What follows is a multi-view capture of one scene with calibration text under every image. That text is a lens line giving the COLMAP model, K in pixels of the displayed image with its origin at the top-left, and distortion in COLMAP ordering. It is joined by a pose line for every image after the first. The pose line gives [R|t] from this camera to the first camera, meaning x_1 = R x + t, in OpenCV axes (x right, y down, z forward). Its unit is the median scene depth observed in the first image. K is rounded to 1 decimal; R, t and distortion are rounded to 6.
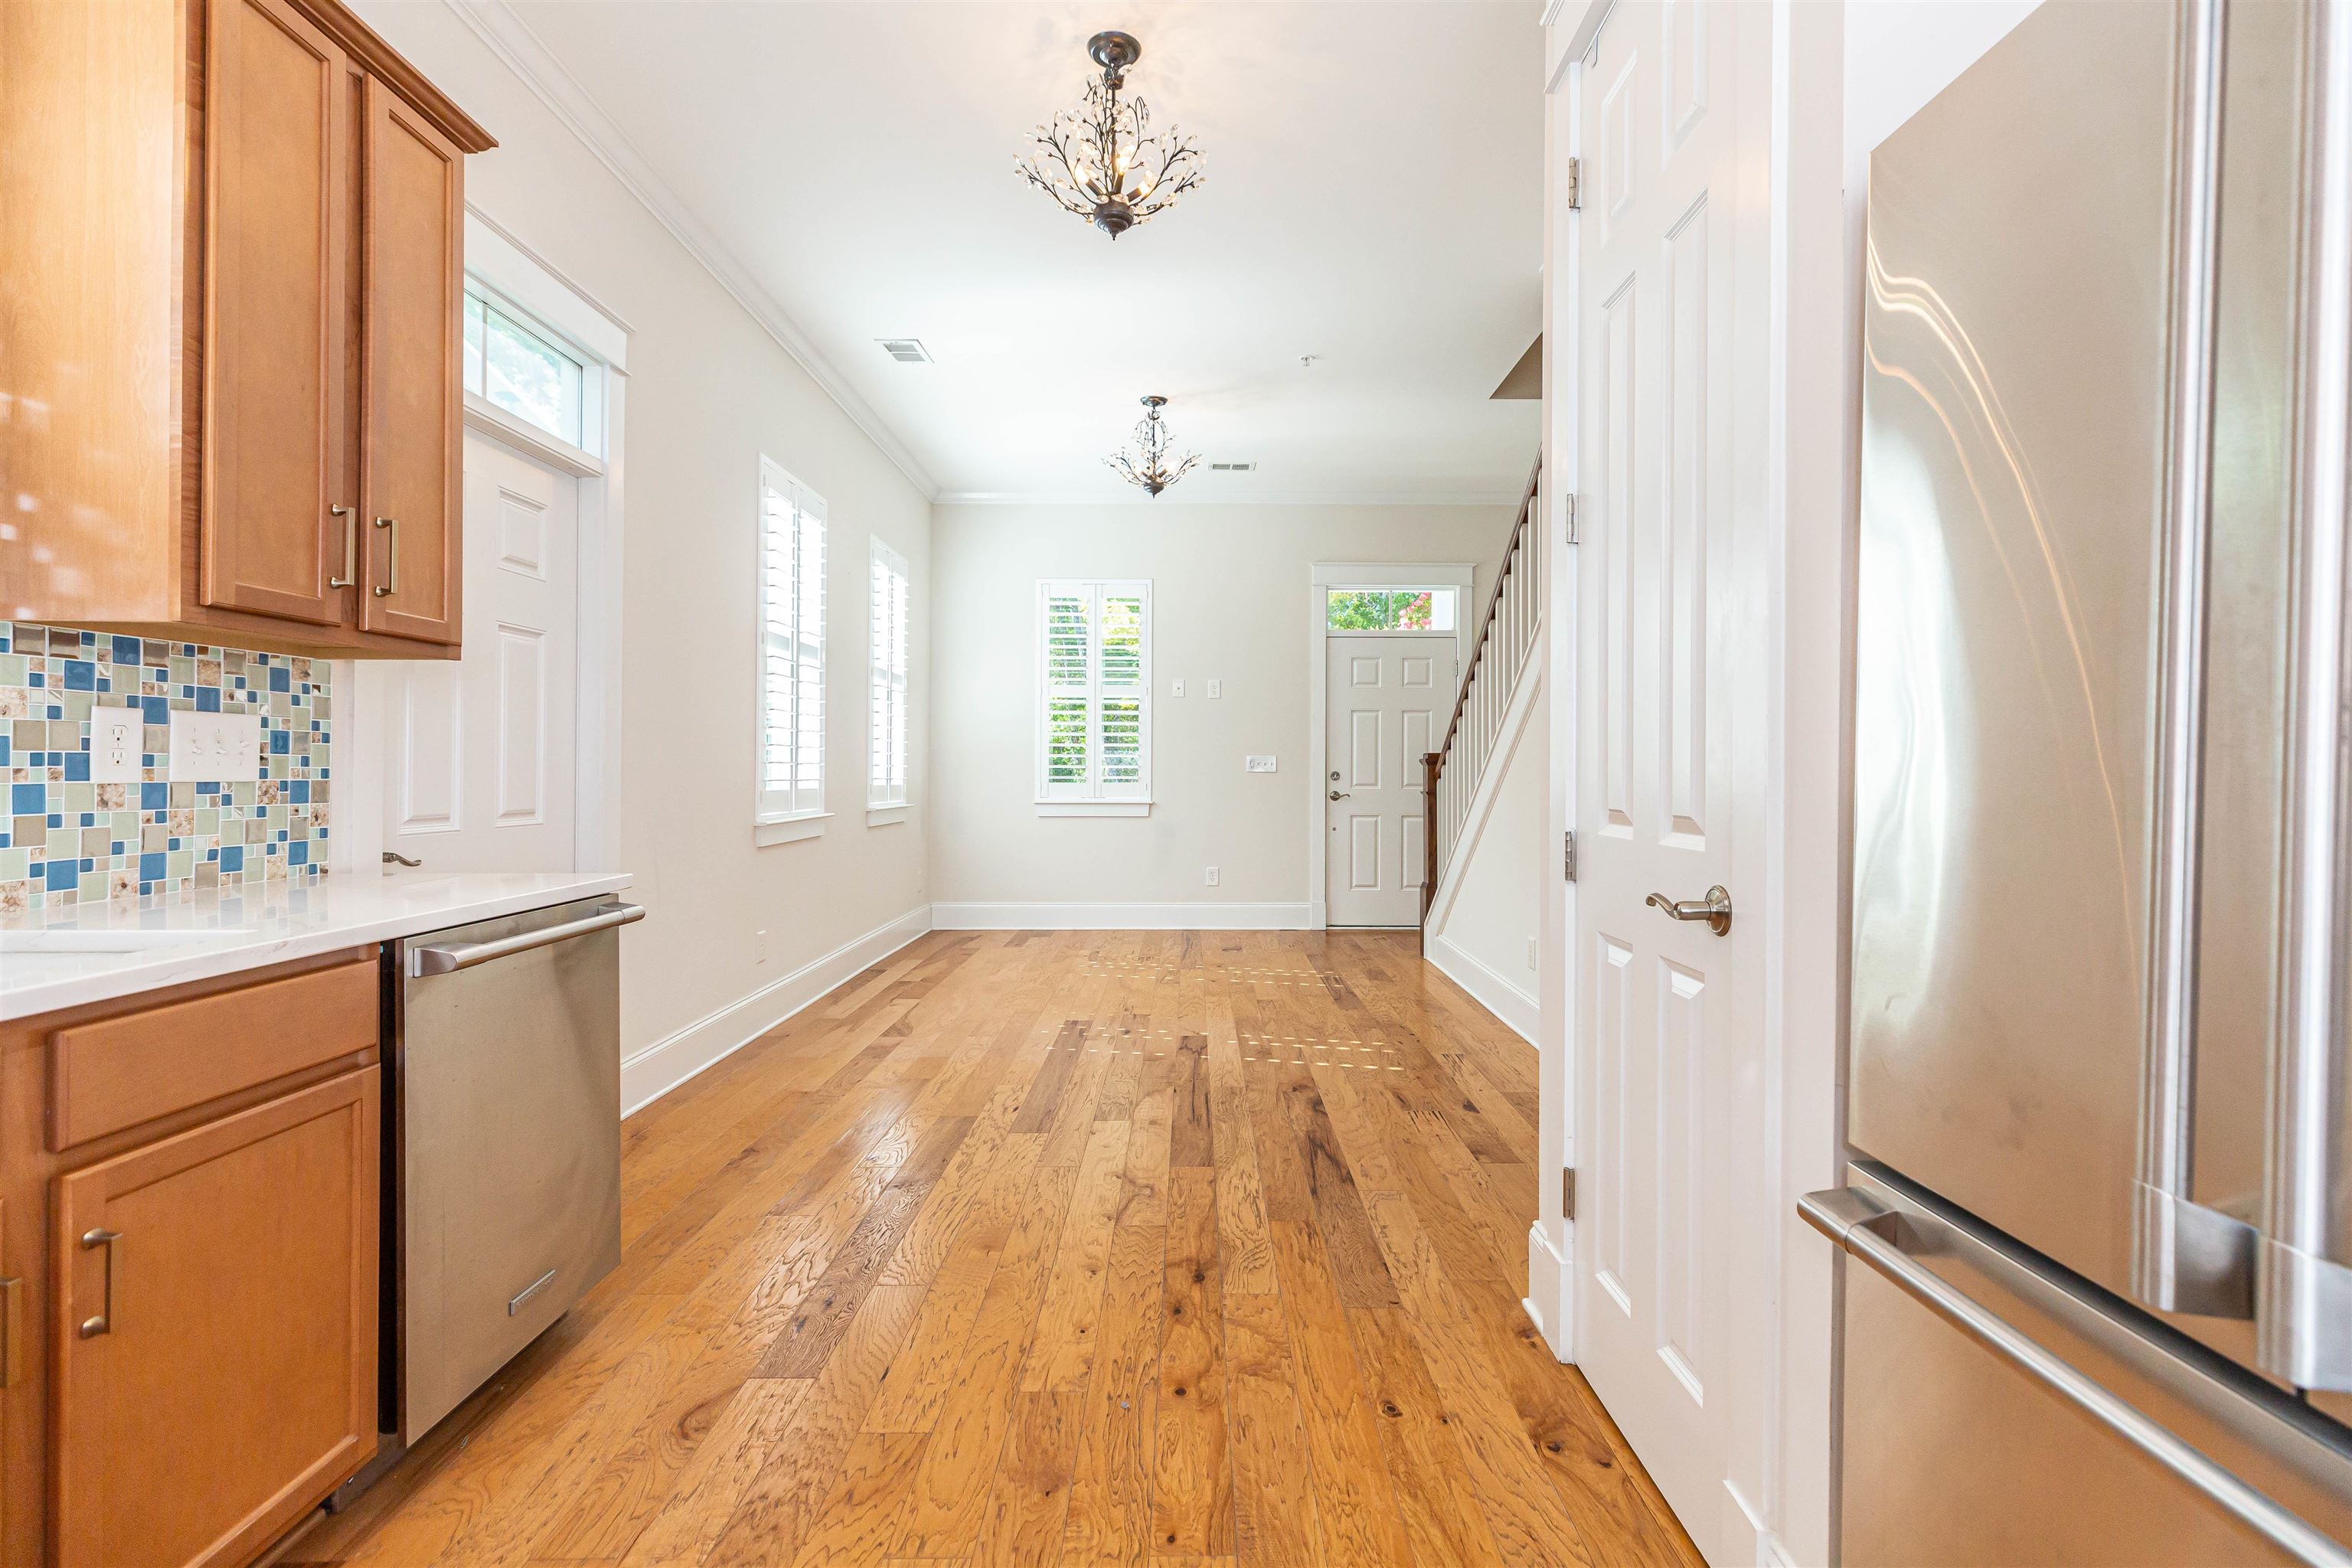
lens RADIAL K [[1067.0, 0, 1172.7], [0, 1067.0, 766.3], [0, 0, 1]] dist [0.001453, 0.000326]
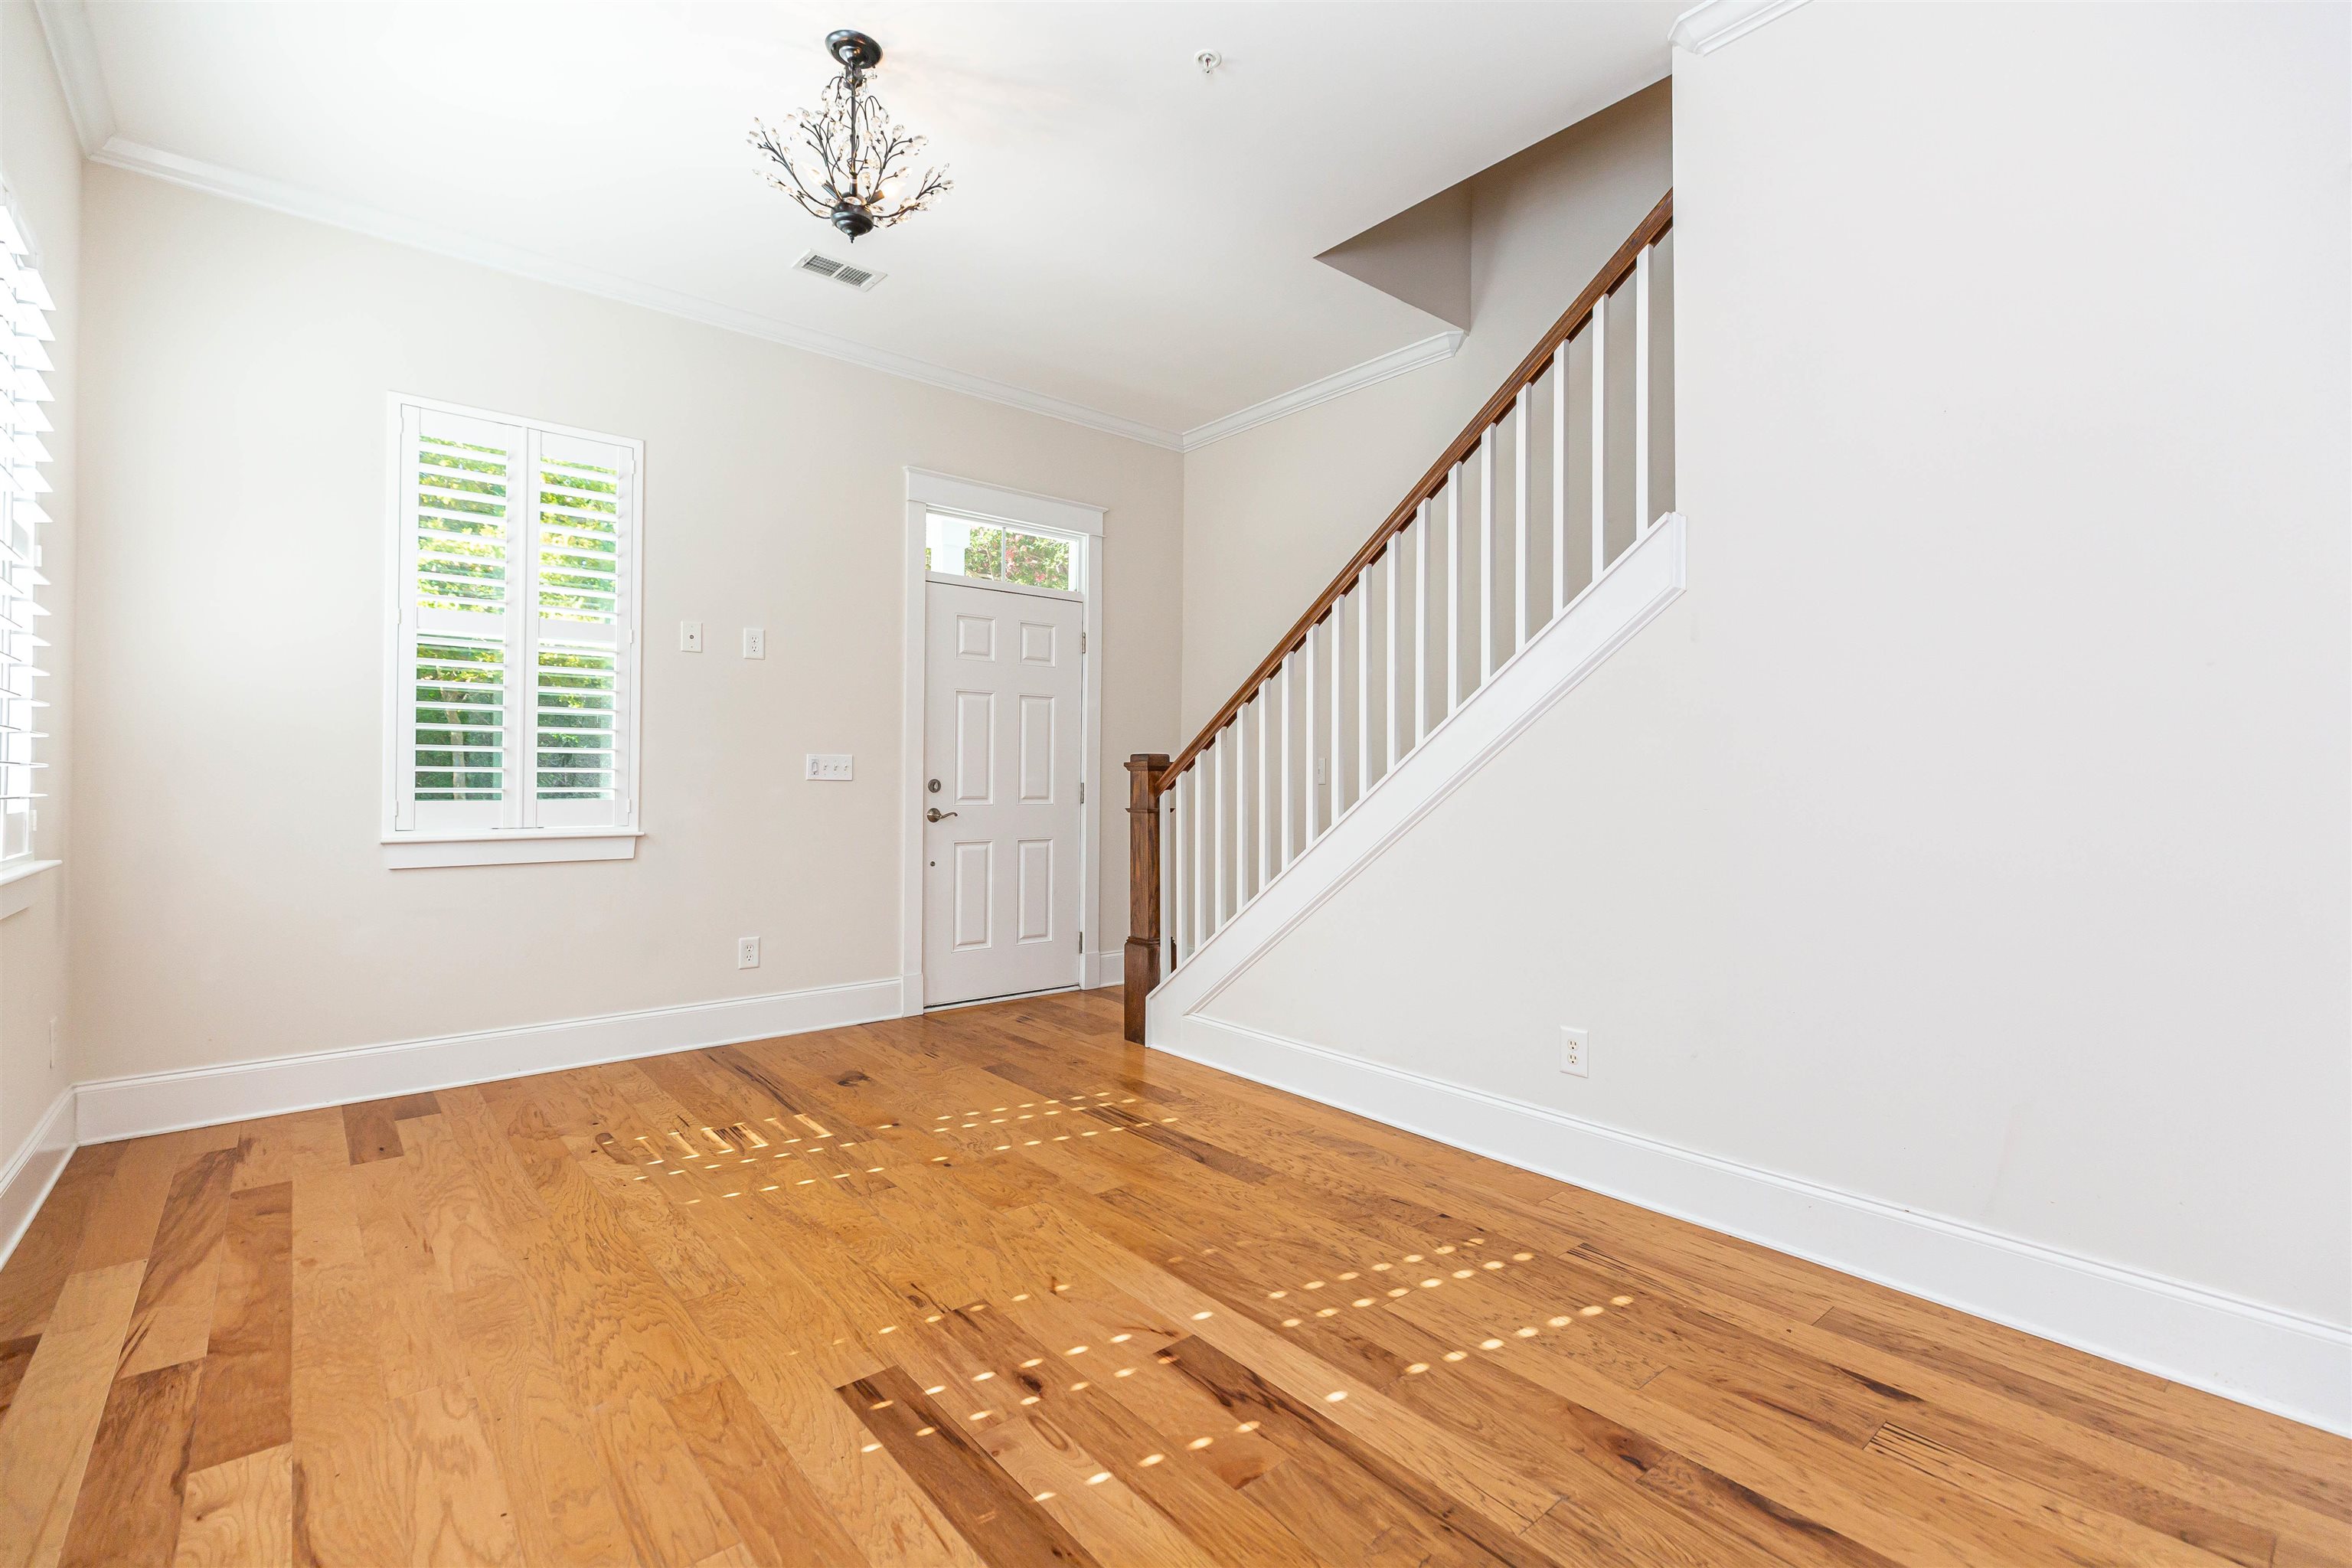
lens RADIAL K [[1062.5, 0, 1184.1], [0, 1062.5, 765.6], [0, 0, 1]] dist [0.004805, 0.000110]
pose [[0.757739, 0.009537, 0.652488, -0.172341], [-0.005198, 0.999950, -0.008580, 0.001124], [-0.652537, 0.003110, 0.757750, 0.389183]]
